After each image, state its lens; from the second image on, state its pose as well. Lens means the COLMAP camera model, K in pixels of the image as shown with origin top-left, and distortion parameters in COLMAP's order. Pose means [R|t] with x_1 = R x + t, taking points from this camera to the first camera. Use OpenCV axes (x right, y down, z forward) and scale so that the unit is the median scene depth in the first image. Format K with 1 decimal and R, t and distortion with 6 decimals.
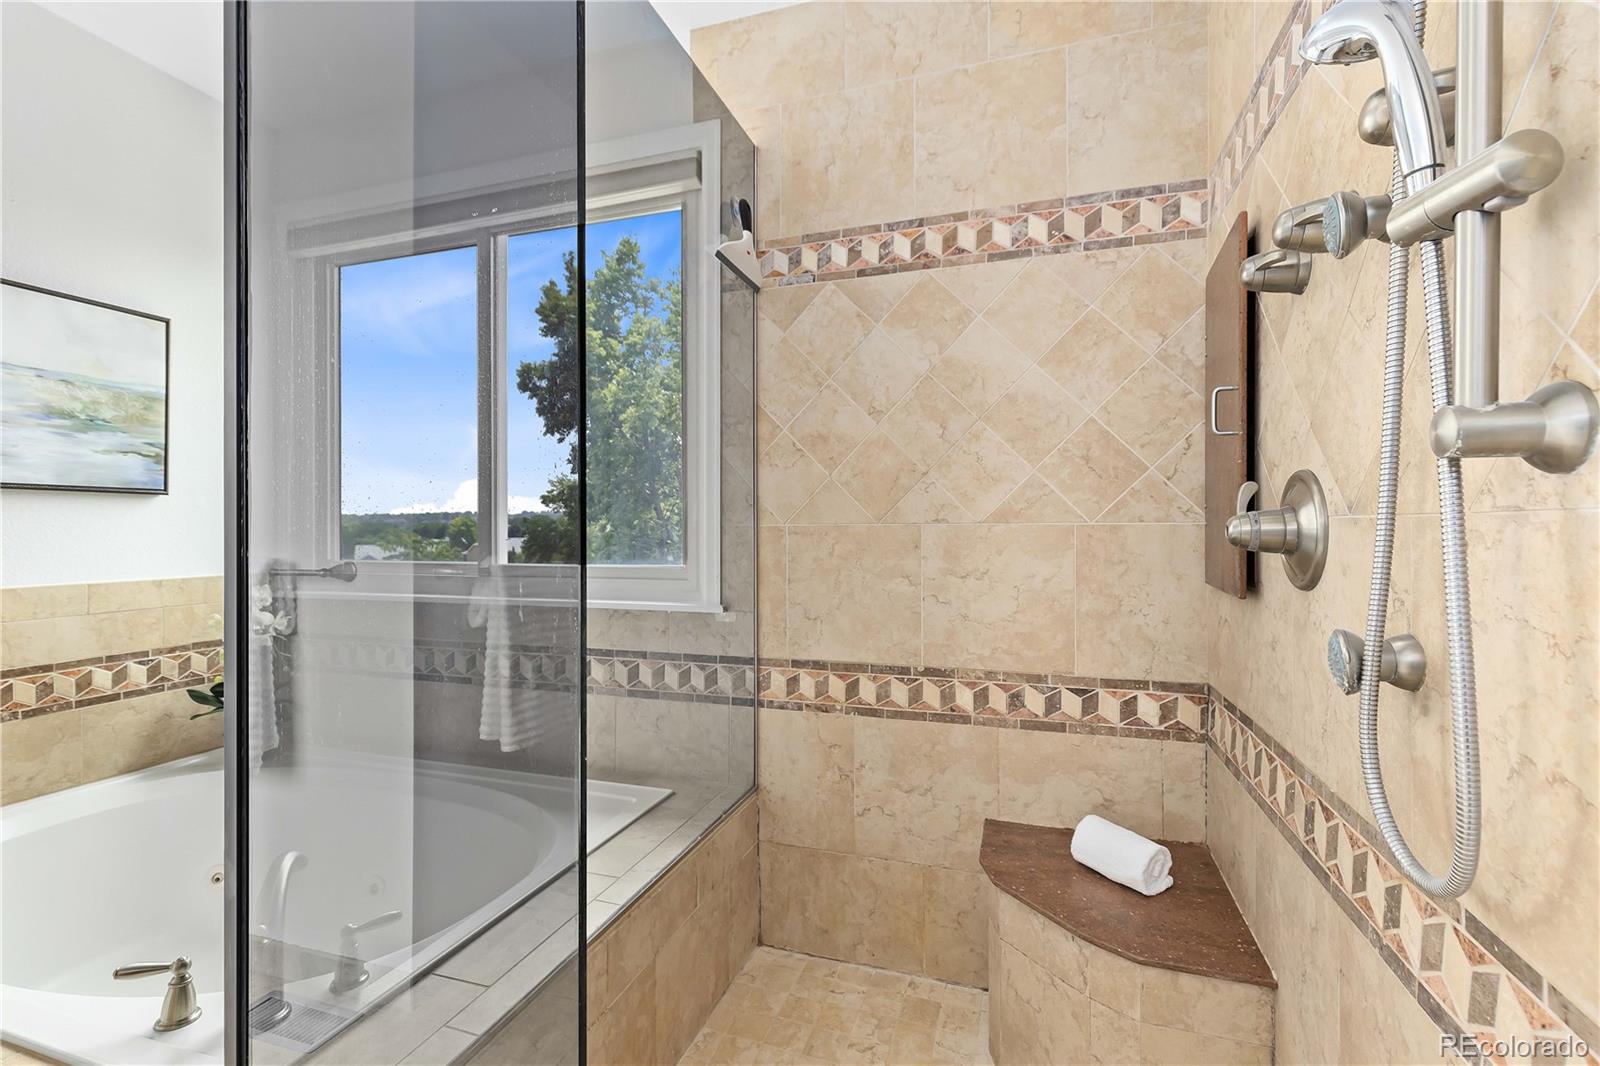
lens RADIAL K [[725.5, 0, 792.9], [0, 725.5, 526.3], [0, 0, 1]] dist [0.011304, -0.002613]
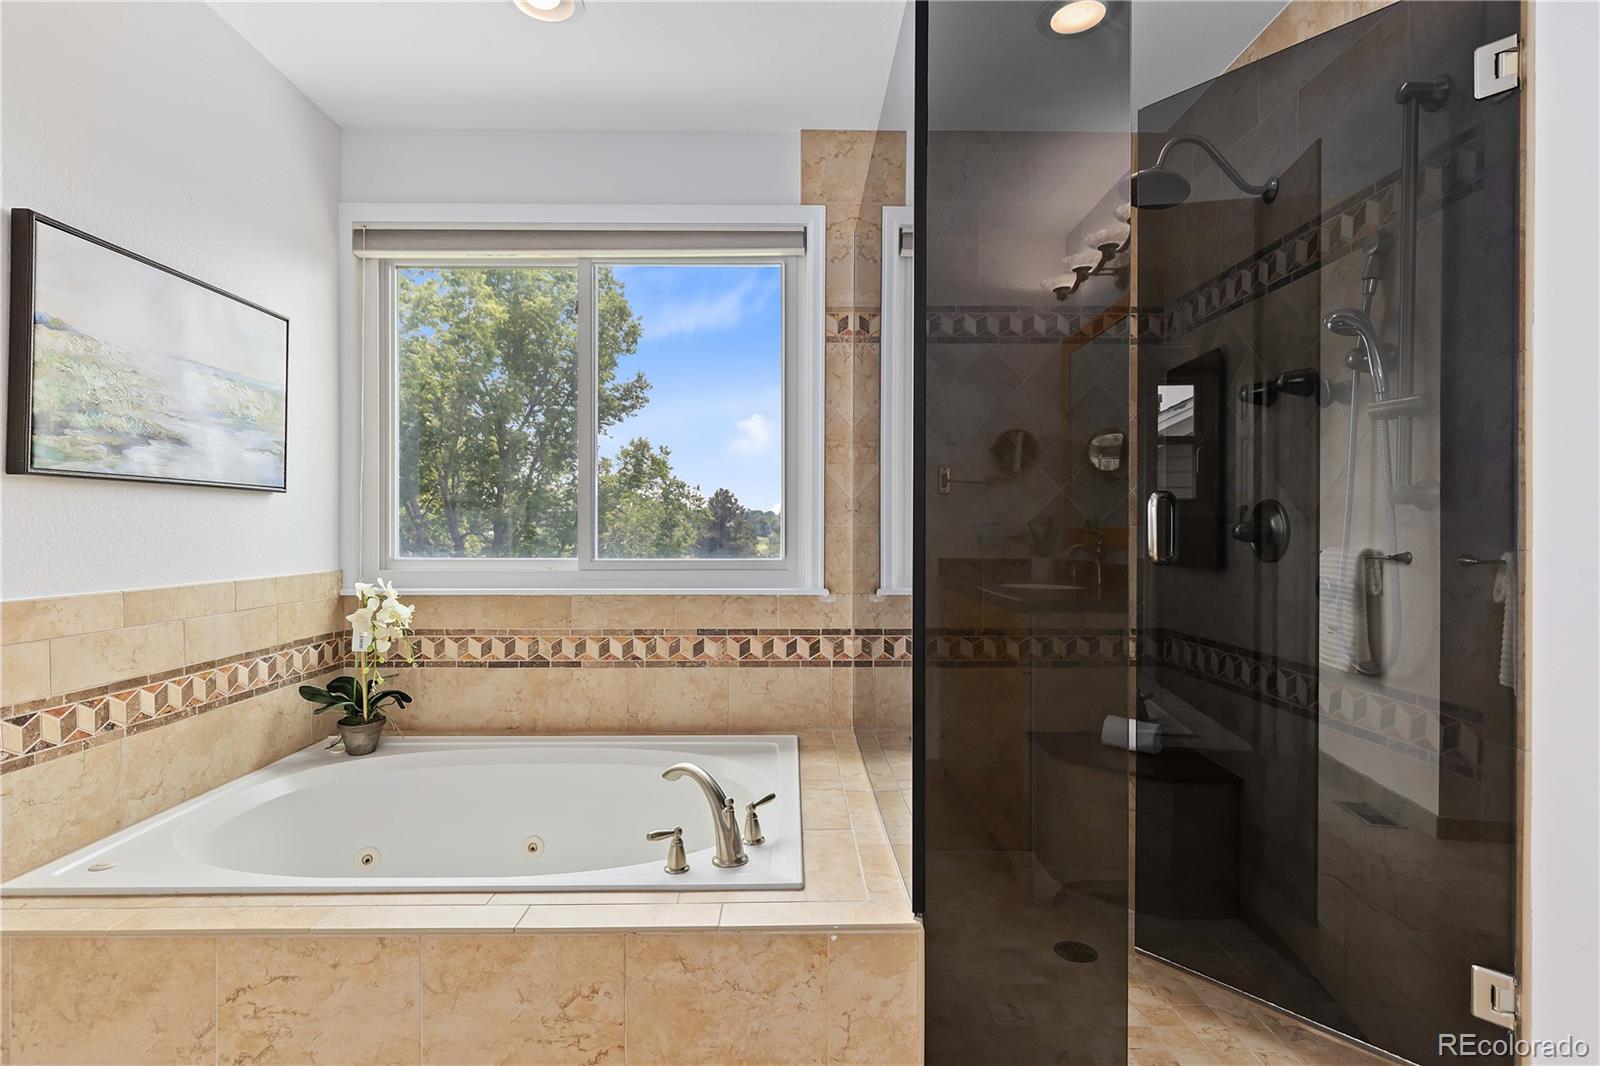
lens RADIAL K [[783.6, 0, 795.2], [0, 783.6, 530.9], [0, 0, 1]] dist [0.011005, -0.000664]
pose [[0.945873, 0.002943, 0.324525, -0.585758], [-0.004293, 0.999985, 0.003445, 0.002761], [-0.324510, -0.004652, 0.945871, -0.274638]]
